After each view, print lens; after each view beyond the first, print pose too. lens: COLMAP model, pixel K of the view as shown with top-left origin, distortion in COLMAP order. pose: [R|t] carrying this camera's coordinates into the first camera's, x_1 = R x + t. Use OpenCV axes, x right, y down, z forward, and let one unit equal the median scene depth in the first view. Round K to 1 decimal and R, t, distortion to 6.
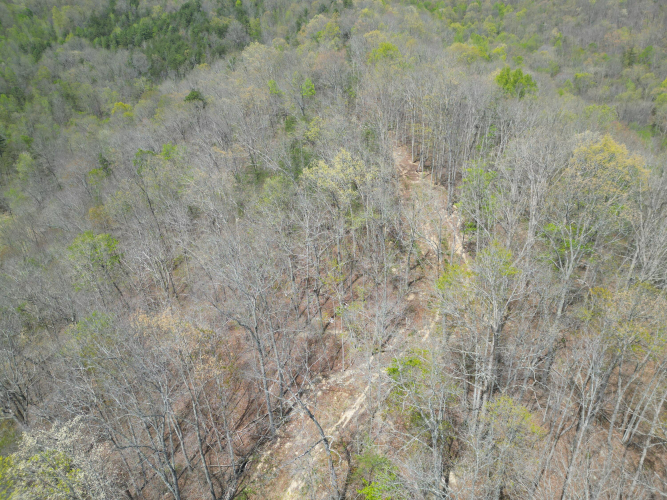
lens RADIAL K [[464.6, 0, 330.9], [0, 464.6, 247.4], [0, 0, 1]] dist [0.053701, -0.045696]
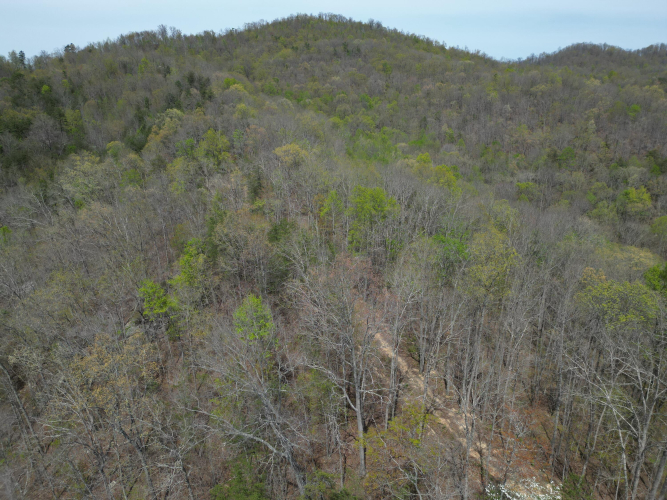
lens RADIAL K [[464.6, 0, 330.9], [0, 464.6, 247.4], [0, 0, 1]] dist [0.053701, -0.045696]
pose [[0.940100, -0.095569, 0.327229, -0.051440], [0.141870, 0.982507, -0.120633, -0.151562], [-0.309976, 0.159831, 0.937213, 0.255092]]
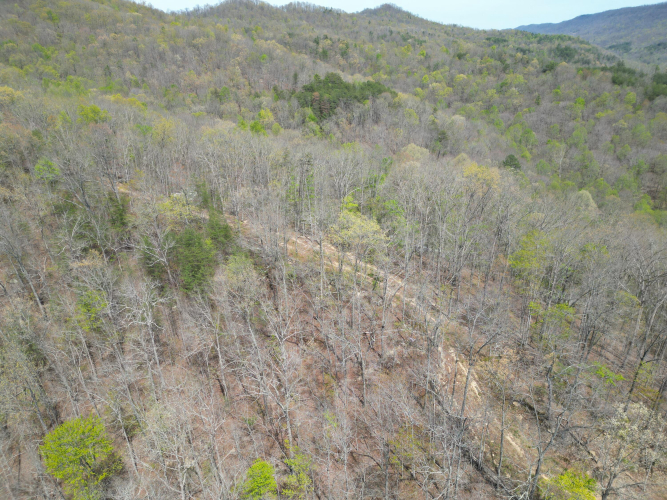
lens RADIAL K [[464.6, 0, 330.9], [0, 464.6, 247.4], [0, 0, 1]] dist [0.053701, -0.045696]
pose [[0.570584, -0.317102, 0.757549, -0.196366], [0.357315, 0.926416, 0.118659, -0.056661], [-0.739432, 0.202978, 0.641903, 0.052734]]
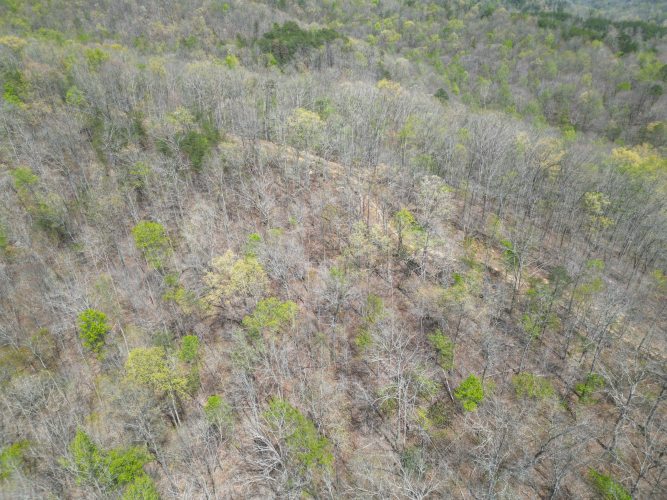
lens RADIAL K [[464.6, 0, 330.9], [0, 464.6, 247.4], [0, 0, 1]] dist [0.053701, -0.045696]
pose [[0.506364, -0.408184, 0.759593, -0.328701], [0.387397, 0.894657, 0.222515, -0.013309], [-0.770402, 0.181590, 0.611151, -0.037551]]
